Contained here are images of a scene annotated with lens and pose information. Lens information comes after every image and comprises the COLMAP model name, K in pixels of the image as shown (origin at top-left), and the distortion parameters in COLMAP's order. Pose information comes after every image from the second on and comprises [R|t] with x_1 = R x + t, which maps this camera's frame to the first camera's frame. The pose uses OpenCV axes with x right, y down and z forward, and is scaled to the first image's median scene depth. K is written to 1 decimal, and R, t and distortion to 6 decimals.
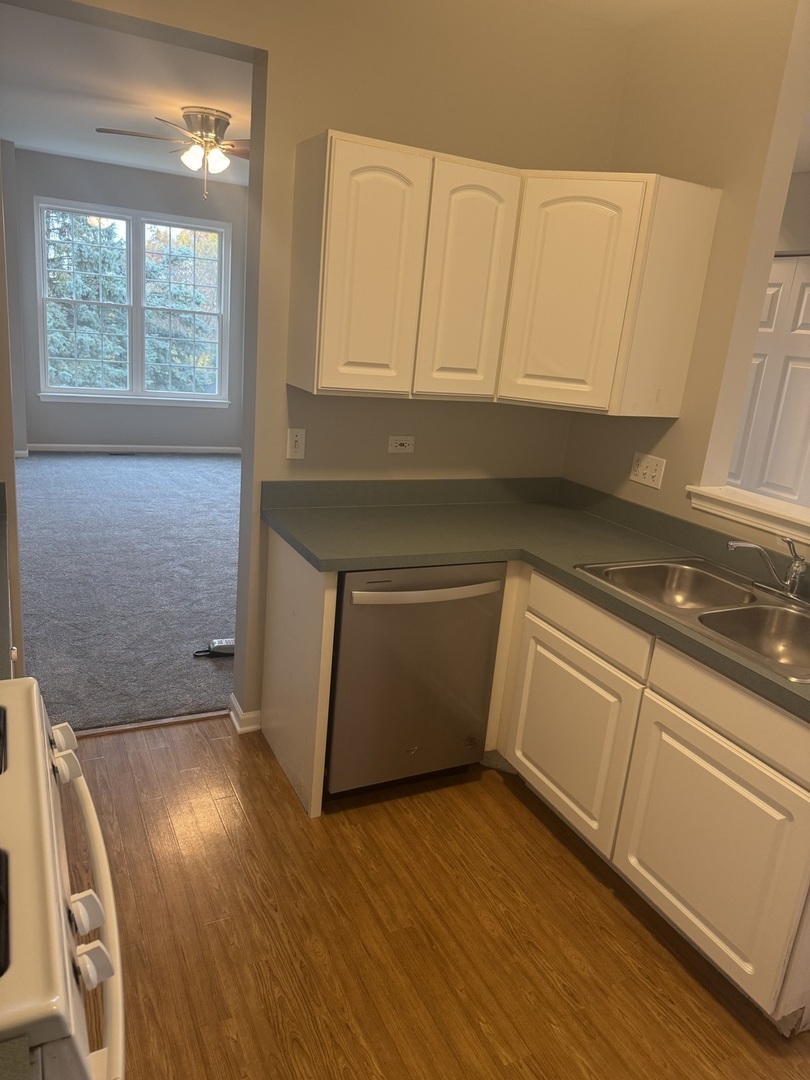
lens RADIAL K [[763.5, 0, 403.3], [0, 763.5, 536.7], [0, 0, 1]] dist [0.004917, 0.000447]
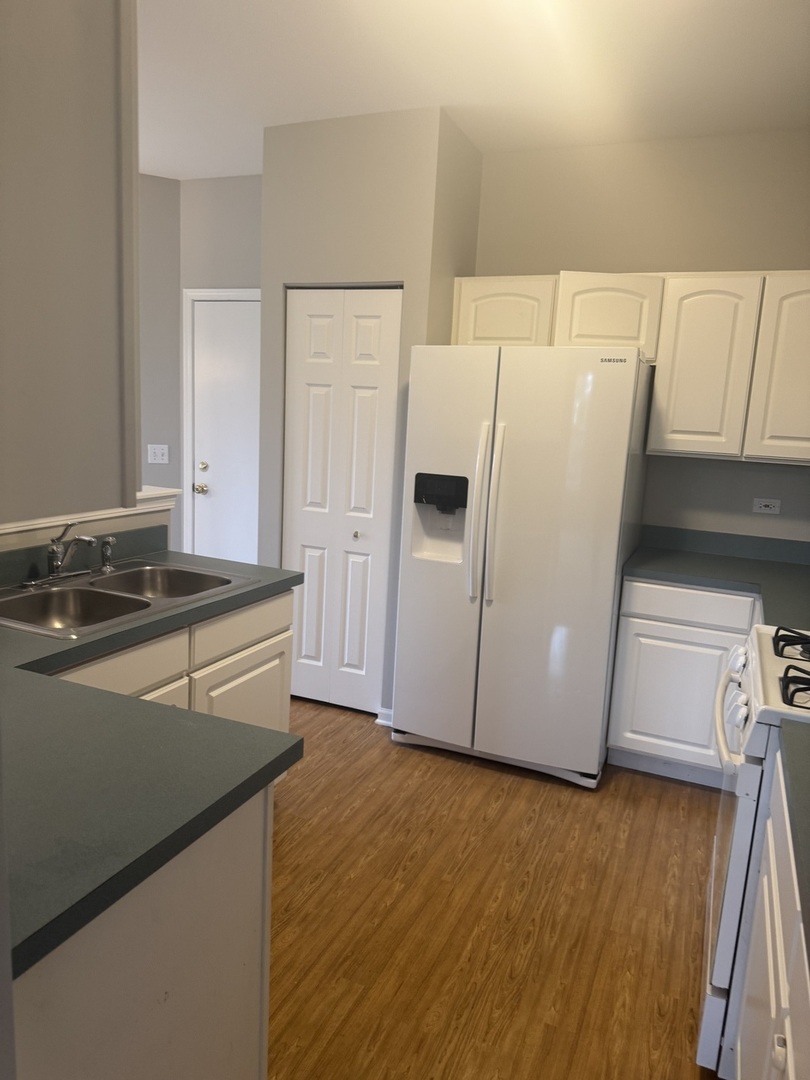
lens RADIAL K [[763.5, 0, 402.8], [0, 763.5, 542.7], [0, 0, 1]] dist [0.004917, 0.000447]
pose [[-0.630733, -0.262389, 0.730293, -0.655278], [0.103733, 0.904144, 0.414443, -0.414902], [-0.769035, 0.337159, -0.543055, 1.402226]]
